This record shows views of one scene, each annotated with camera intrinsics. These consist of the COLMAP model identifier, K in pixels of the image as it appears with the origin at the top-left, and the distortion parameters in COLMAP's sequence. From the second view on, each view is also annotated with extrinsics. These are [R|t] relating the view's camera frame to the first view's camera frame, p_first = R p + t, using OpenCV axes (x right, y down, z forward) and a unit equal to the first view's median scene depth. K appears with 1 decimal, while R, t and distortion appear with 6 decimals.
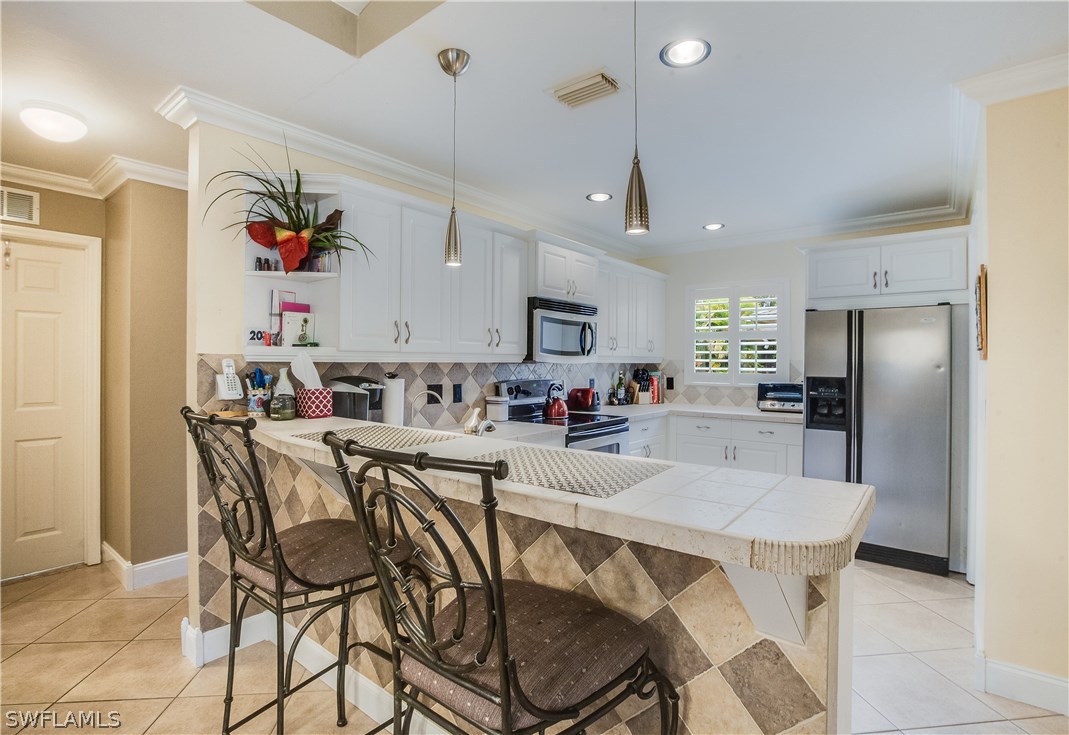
lens RADIAL K [[518.8, 0, 523.1], [0, 518.8, 365.9], [0, 0, 1]] dist [0.000607, -0.000415]
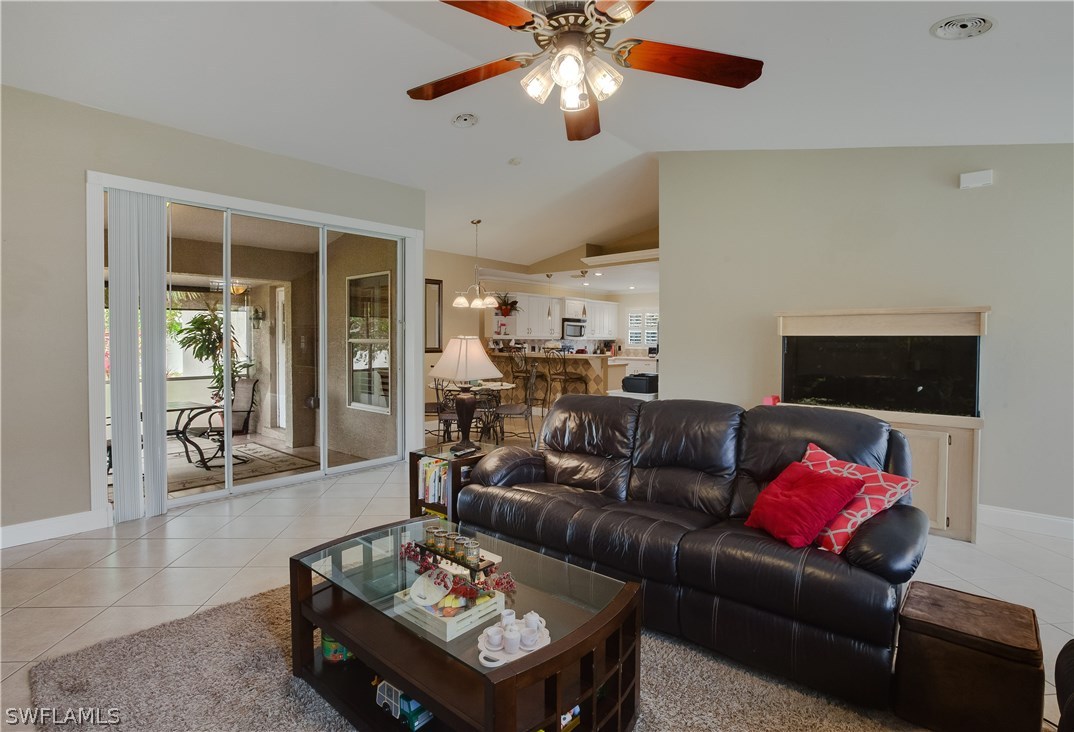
lens RADIAL K [[521.2, 0, 534.1], [0, 521.2, 357.5], [0, 0, 1]] dist [0.000607, -0.000415]
pose [[0.999861, -0.002510, -0.016477, -0.101258], [0.002887, 0.999734, 0.022874, 0.029062], [0.016415, -0.022919, 0.999603, -1.994029]]
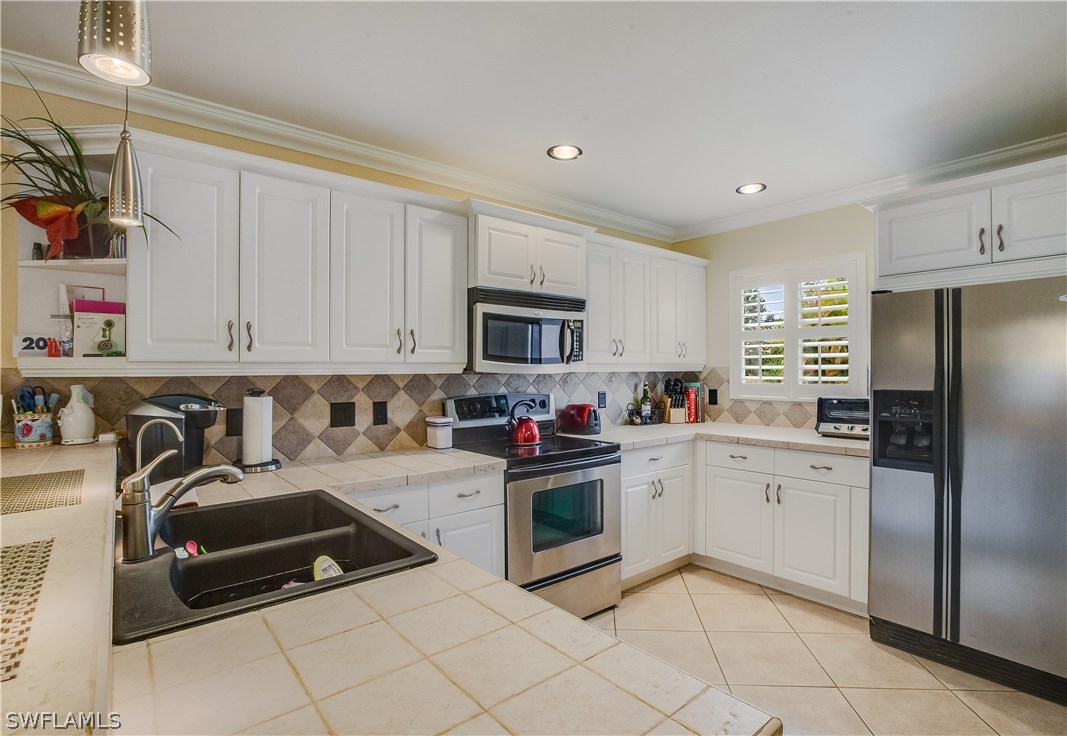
lens RADIAL K [[517.5, 0, 543.8], [0, 517.5, 370.4], [0, 0, 1]] dist [-0.005765, 0.000488]
pose [[0.982078, -0.012152, -0.188083, 0.251450], [0.010400, 0.999893, -0.010300, -0.001790], [0.188188, 0.008159, 0.982099, 0.255022]]
